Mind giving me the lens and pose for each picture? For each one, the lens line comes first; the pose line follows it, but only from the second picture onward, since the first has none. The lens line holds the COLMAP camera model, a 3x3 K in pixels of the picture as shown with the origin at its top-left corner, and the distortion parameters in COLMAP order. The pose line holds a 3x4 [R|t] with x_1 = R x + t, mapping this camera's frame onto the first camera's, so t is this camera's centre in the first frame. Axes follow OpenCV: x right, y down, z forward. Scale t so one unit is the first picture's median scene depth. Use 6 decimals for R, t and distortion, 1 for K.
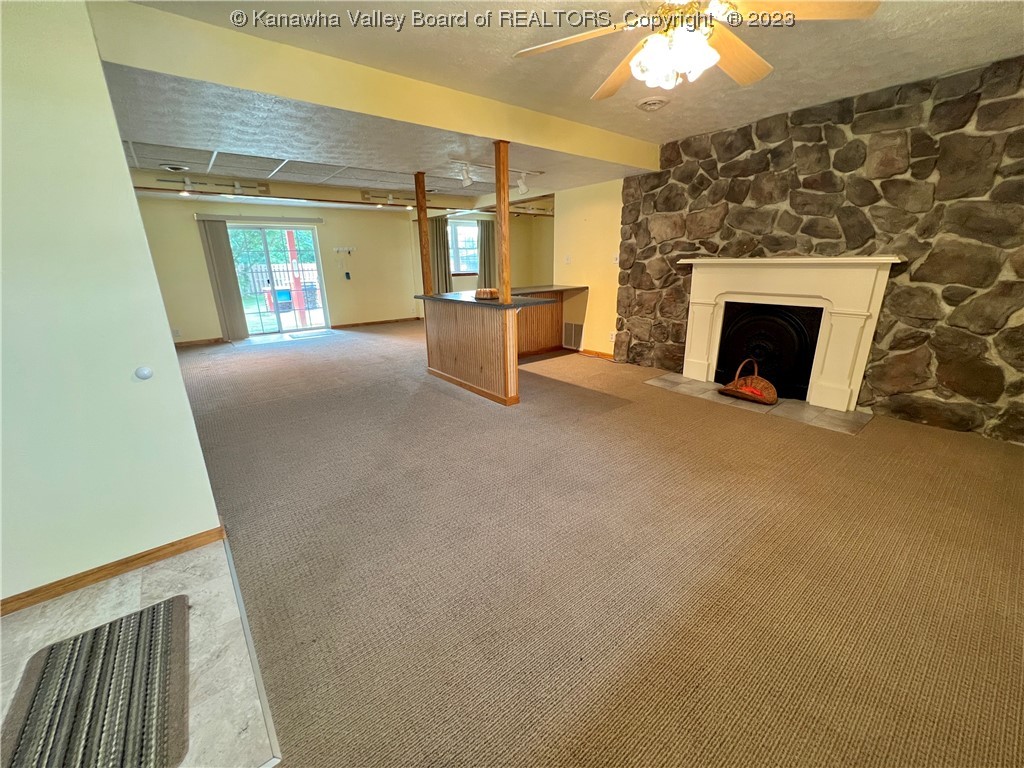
lens RADIAL K [[408.4, 0, 512.0], [0, 408.4, 384.0], [0, 0, 1]] dist [0.000392, 0.000487]
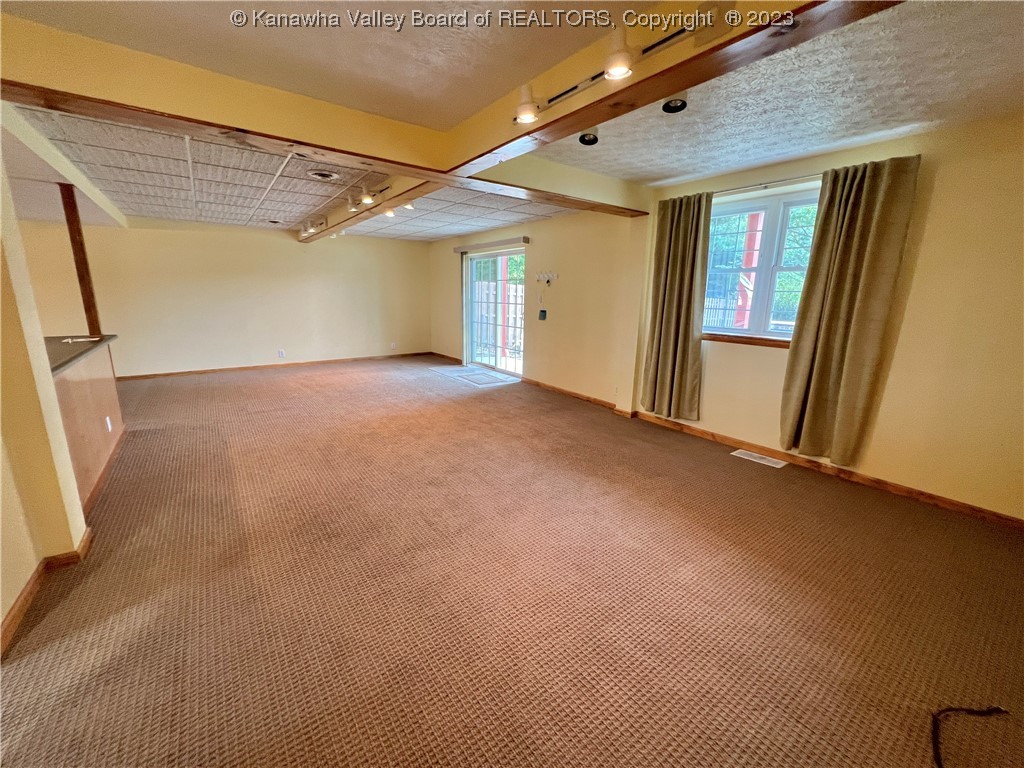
lens RADIAL K [[408.4, 0, 512.0], [0, 408.4, 384.0], [0, 0, 1]] dist [0.000392, 0.000487]
pose [[-0.055138, 0.224608, -0.972888, 0.308243], [-0.321502, 0.918484, 0.230269, -0.308929], [0.945302, 0.325482, 0.021569, 1.003912]]
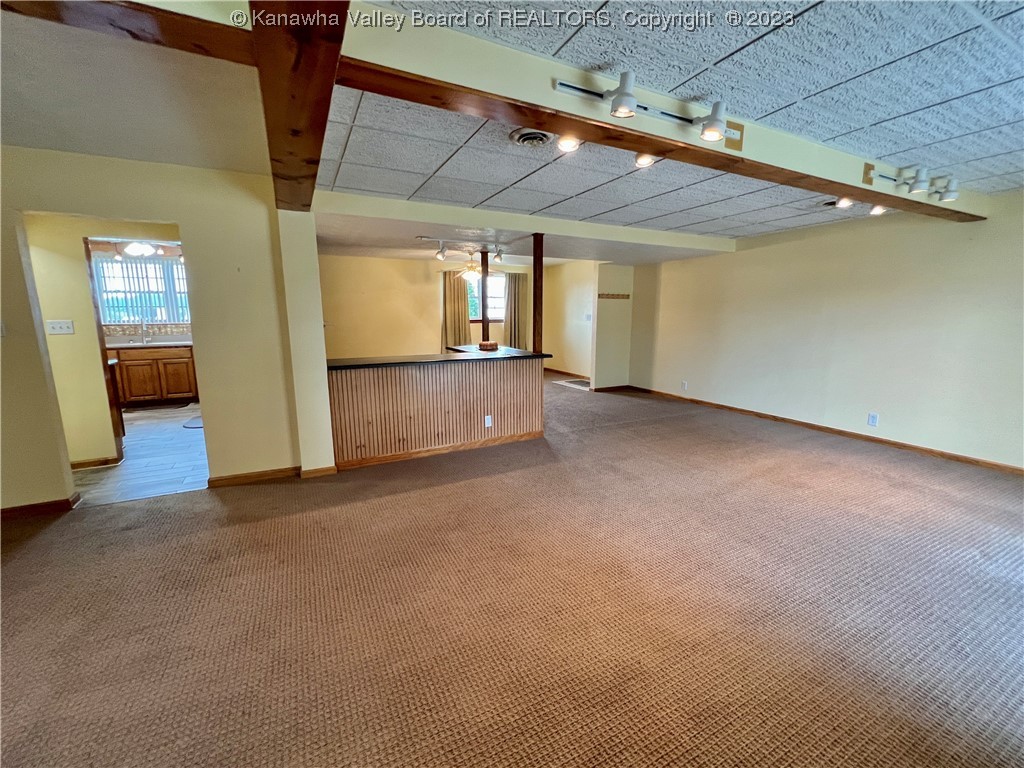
lens RADIAL K [[420.6, 0, 512.0], [0, 420.6, 384.0], [0, 0, 1]] dist [-0.000769, -0.000108]
pose [[-0.974674, -0.027025, 0.221990, -0.196852], [0.077536, 0.890257, 0.448811, -0.328336], [-0.209757, 0.454656, -0.865615, 1.078052]]
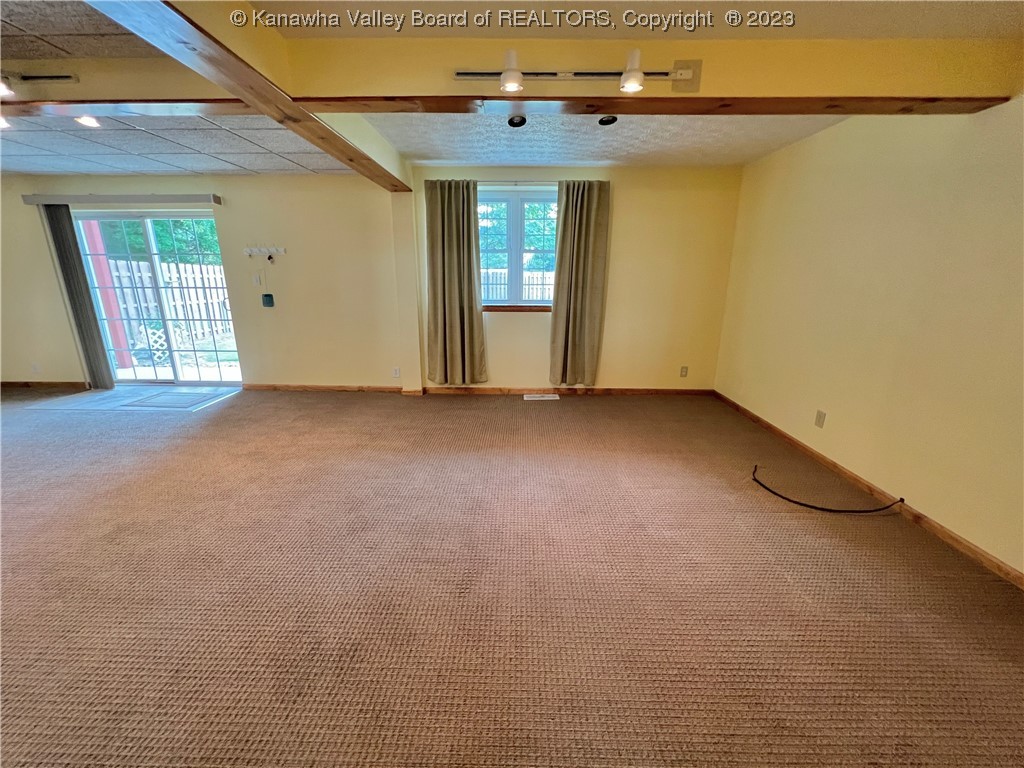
lens RADIAL K [[408.4, 0, 512.0], [0, 408.4, 384.0], [0, 0, 1]] dist [0.000392, 0.000487]
pose [[0.755929, 0.182441, -0.628719, 0.213873], [-0.209133, 0.977358, 0.032161, -0.248379], [0.620351, 0.107174, 0.776967, 0.814588]]
